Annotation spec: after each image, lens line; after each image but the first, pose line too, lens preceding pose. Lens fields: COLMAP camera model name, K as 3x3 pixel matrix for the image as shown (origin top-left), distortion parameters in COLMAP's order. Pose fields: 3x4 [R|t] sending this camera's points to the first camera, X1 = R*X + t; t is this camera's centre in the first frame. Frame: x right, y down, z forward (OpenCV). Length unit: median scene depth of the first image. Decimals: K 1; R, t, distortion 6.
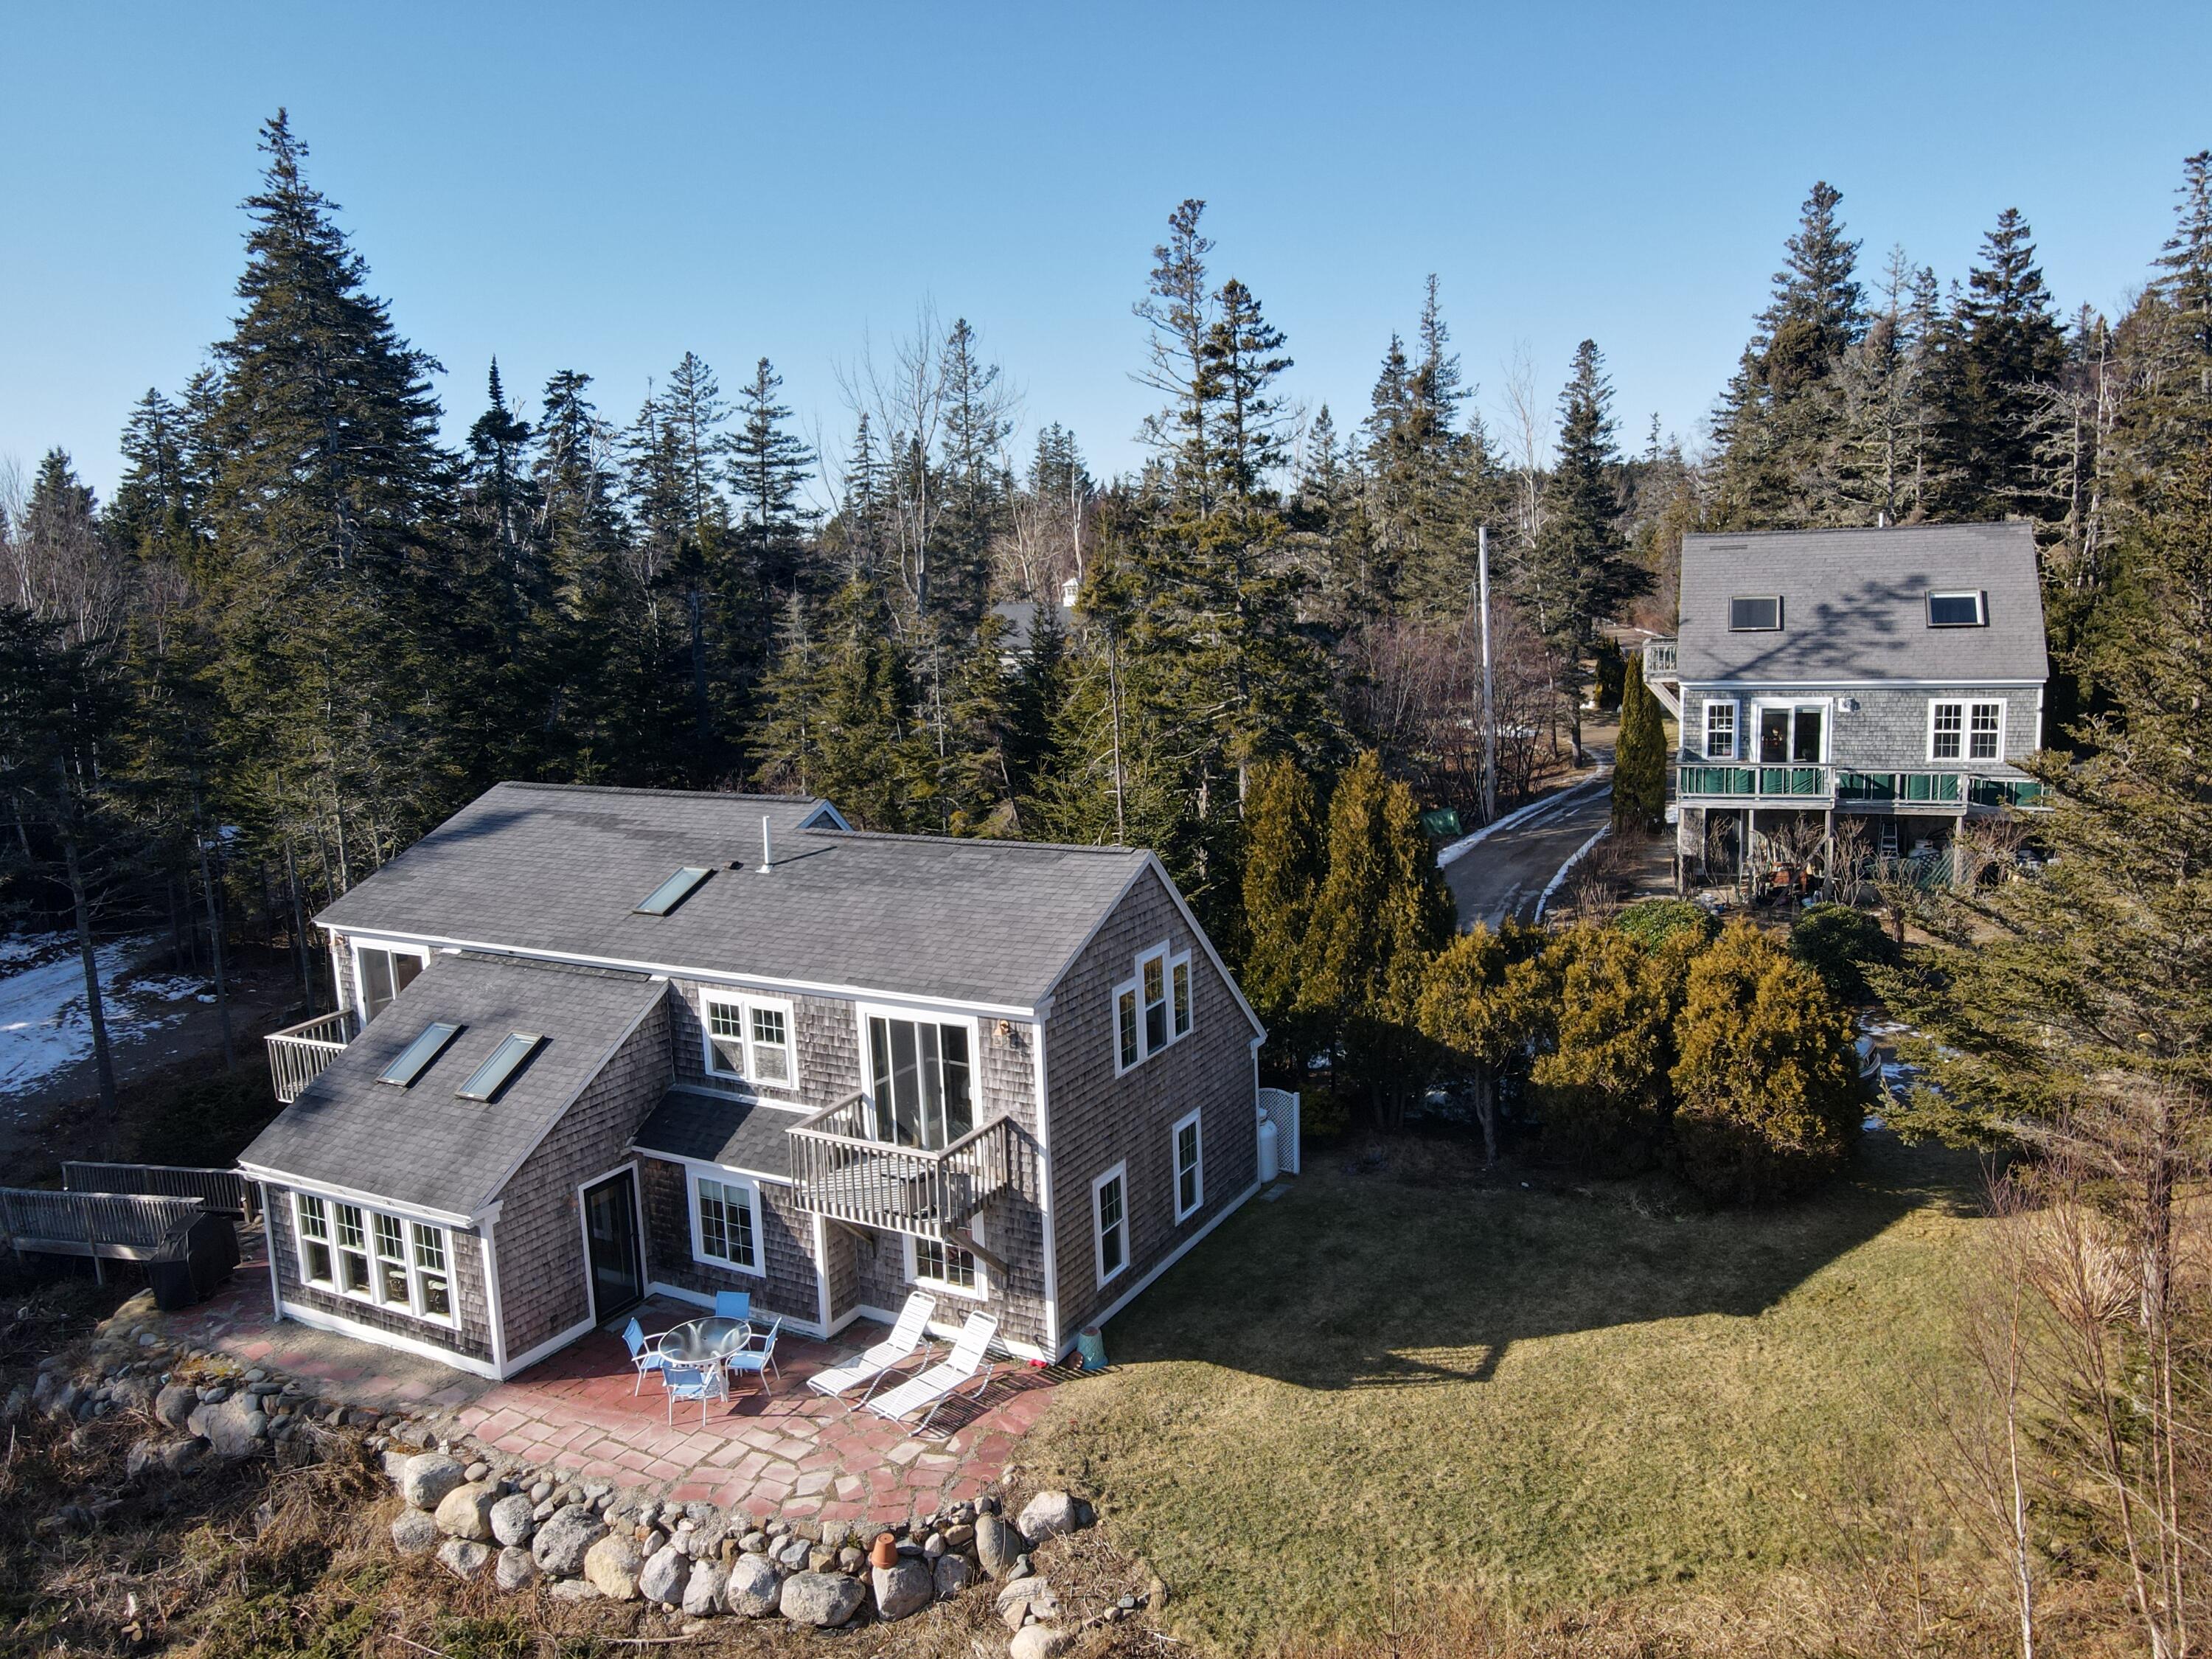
lens RADIAL K [[1622.7, 0, 1110.1], [0, 1622.7, 828.1], [0, 0, 1]] dist [0.004715, 0.014419]
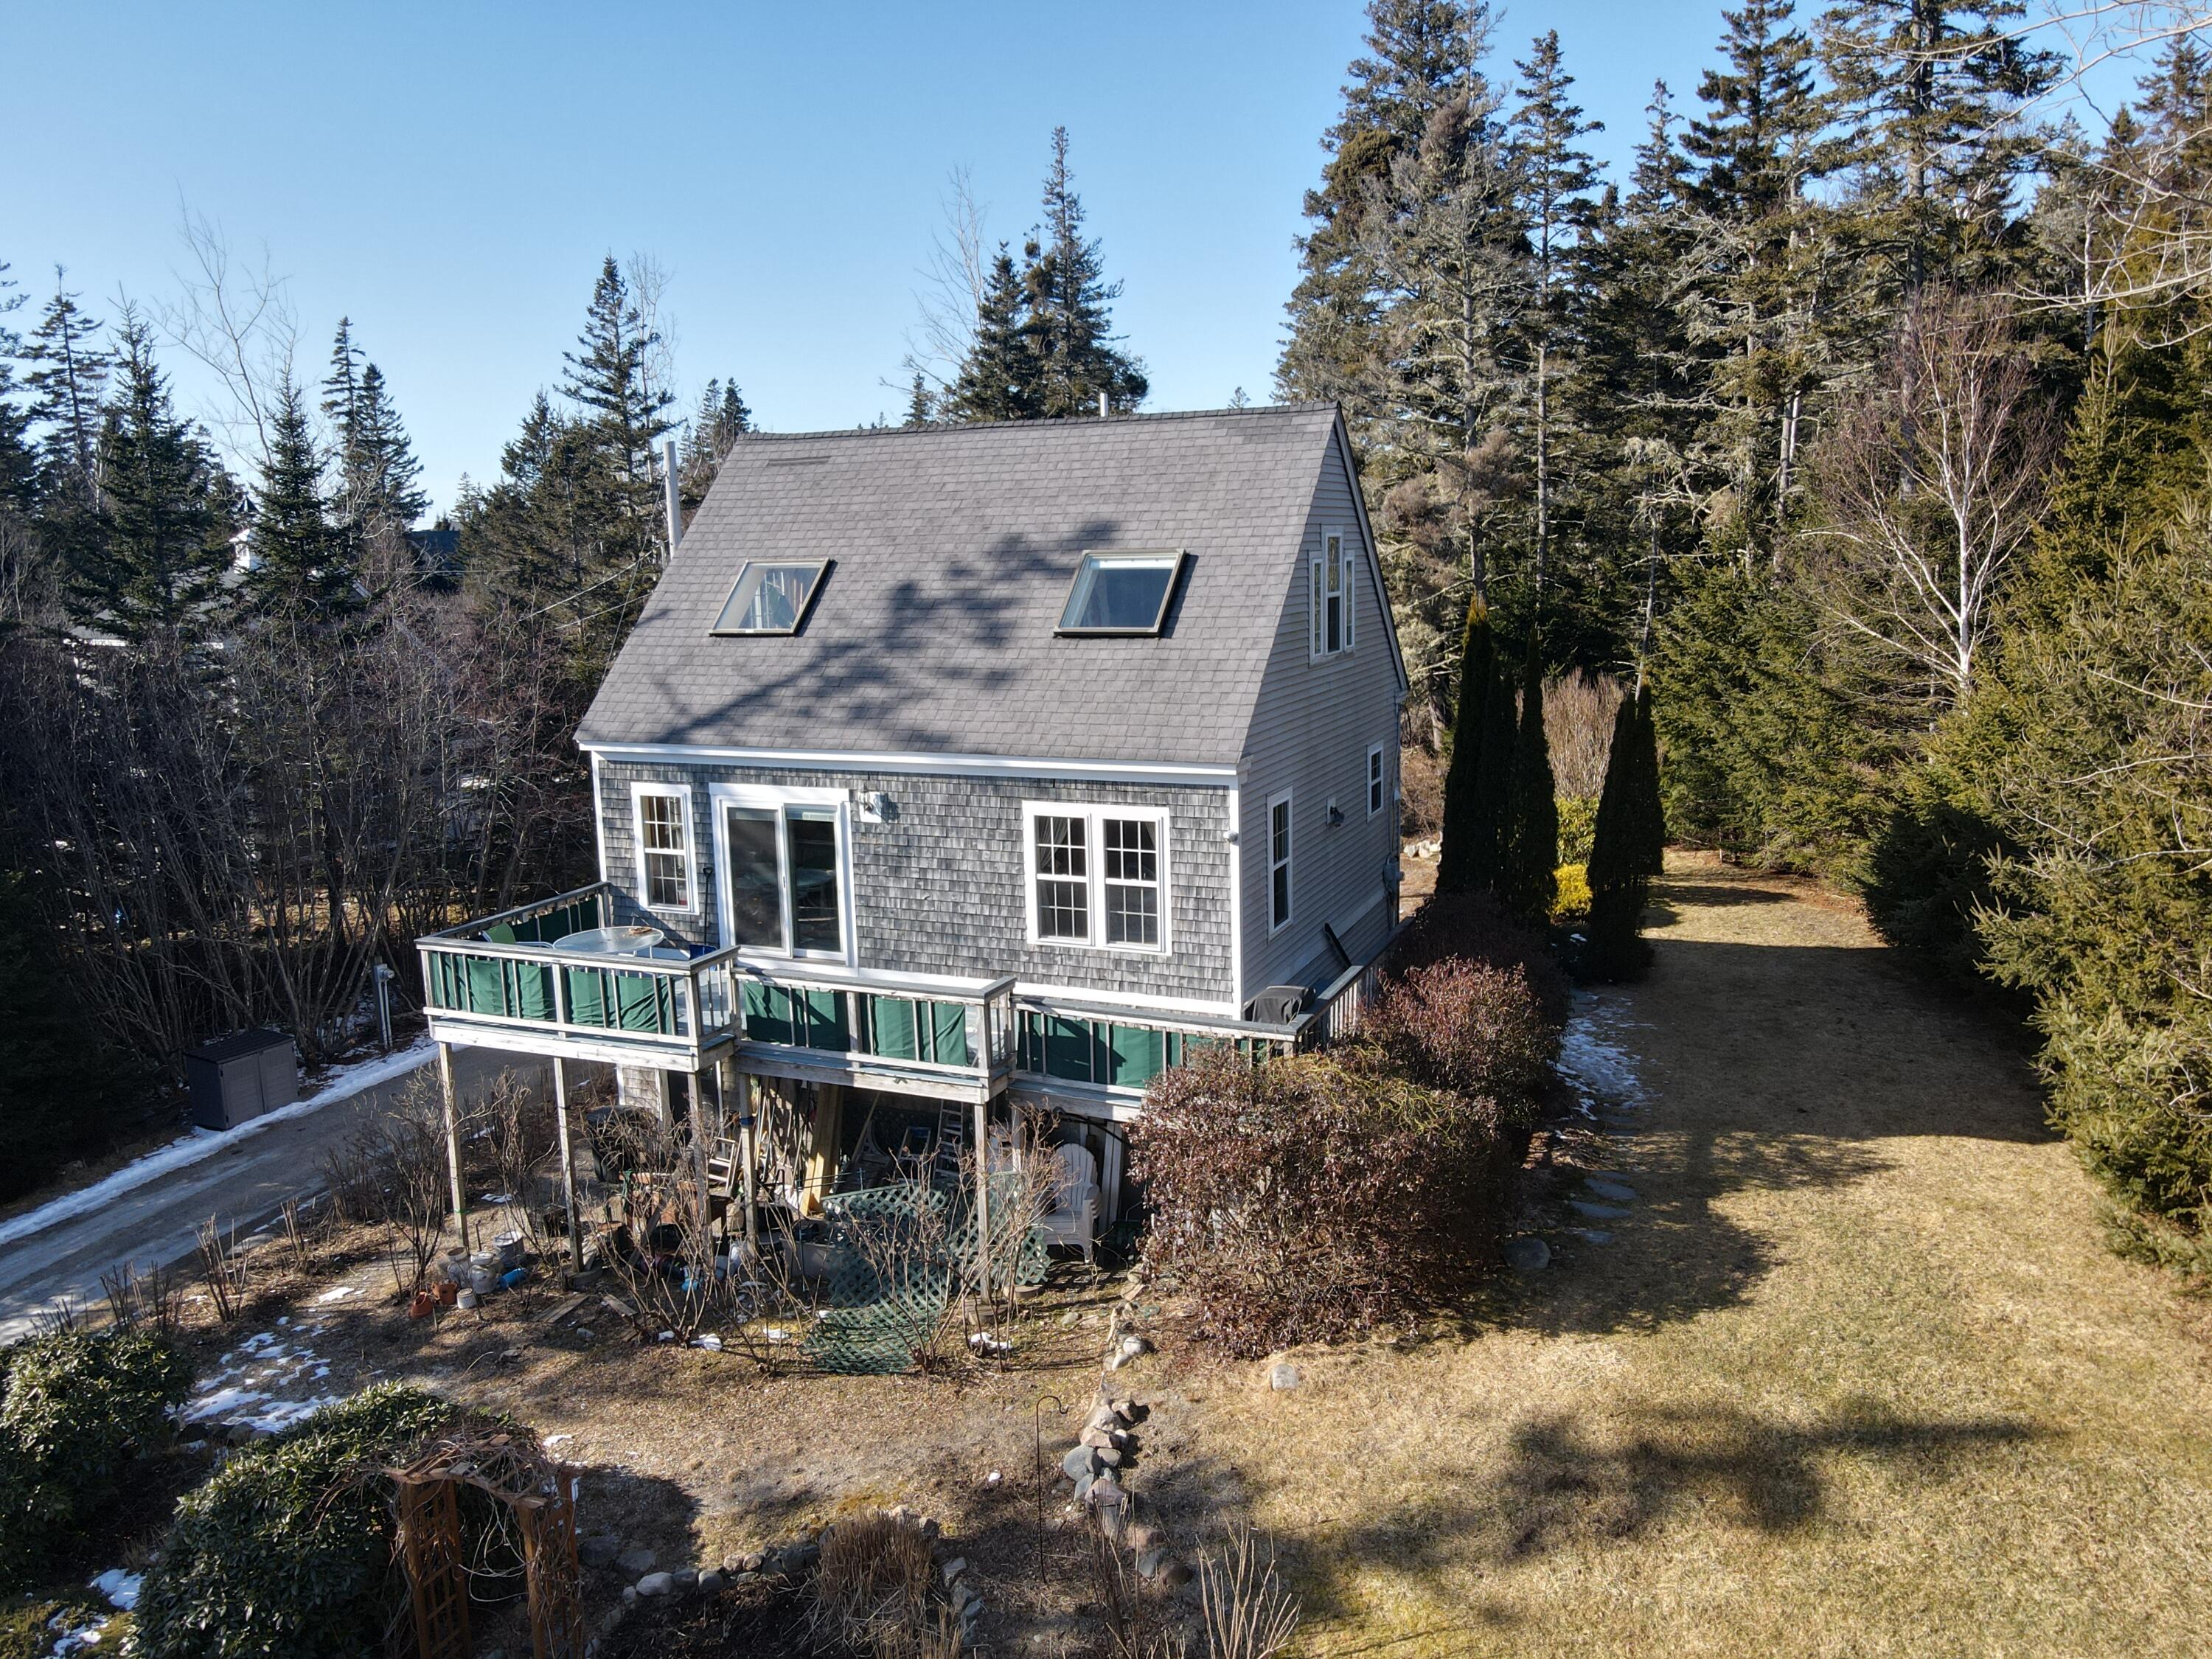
lens RADIAL K [[1622.7, 0, 1104.1], [0, 1622.7, 826.3], [0, 0, 1]] dist [0.004715, 0.014419]
pose [[0.998806, 0.019973, -0.044579, 0.546176], [-0.019366, 0.999714, 0.014008, -0.079768], [0.044846, -0.013128, 0.998908, 0.567905]]
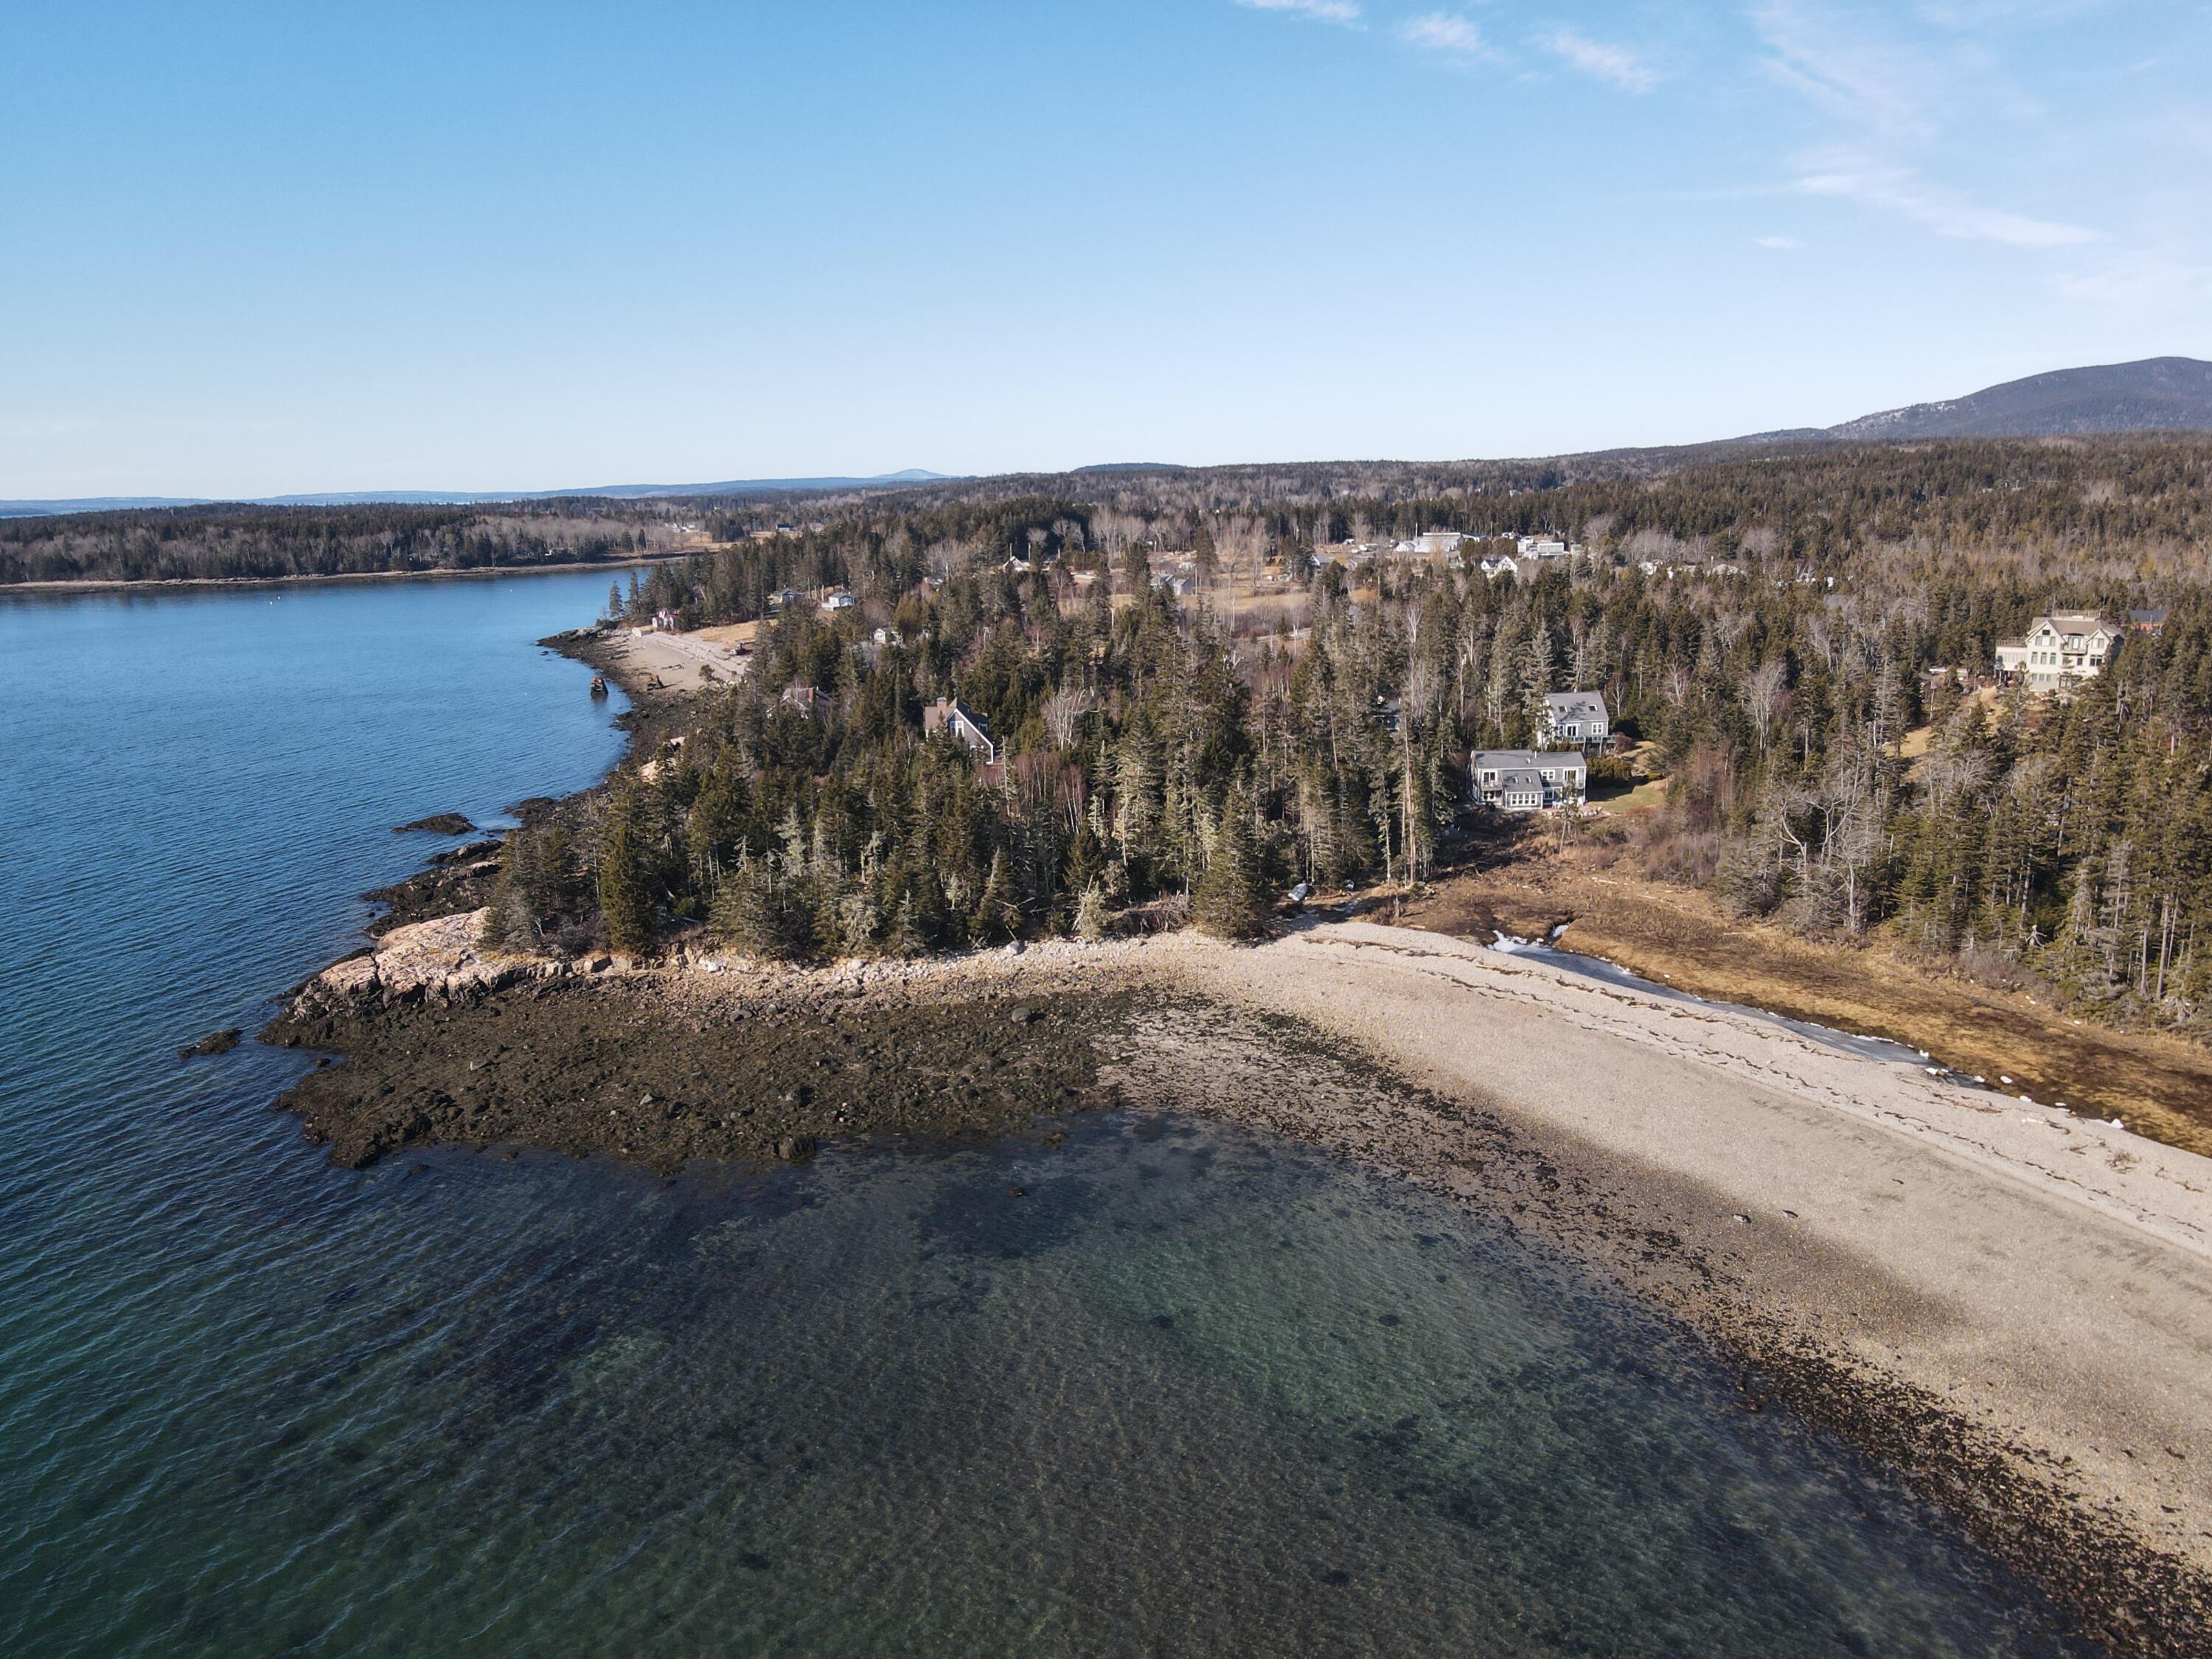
lens RADIAL K [[1622.7, 0, 1106.0], [0, 1622.7, 830.2], [0, 0, 1]] dist [0.004715, 0.014419]
pose [[0.881453, -0.091711, 0.463281, -5.537112], [0.078290, 0.995766, 0.048166, -0.164891], [-0.465737, -0.006186, 0.884902, -4.940799]]
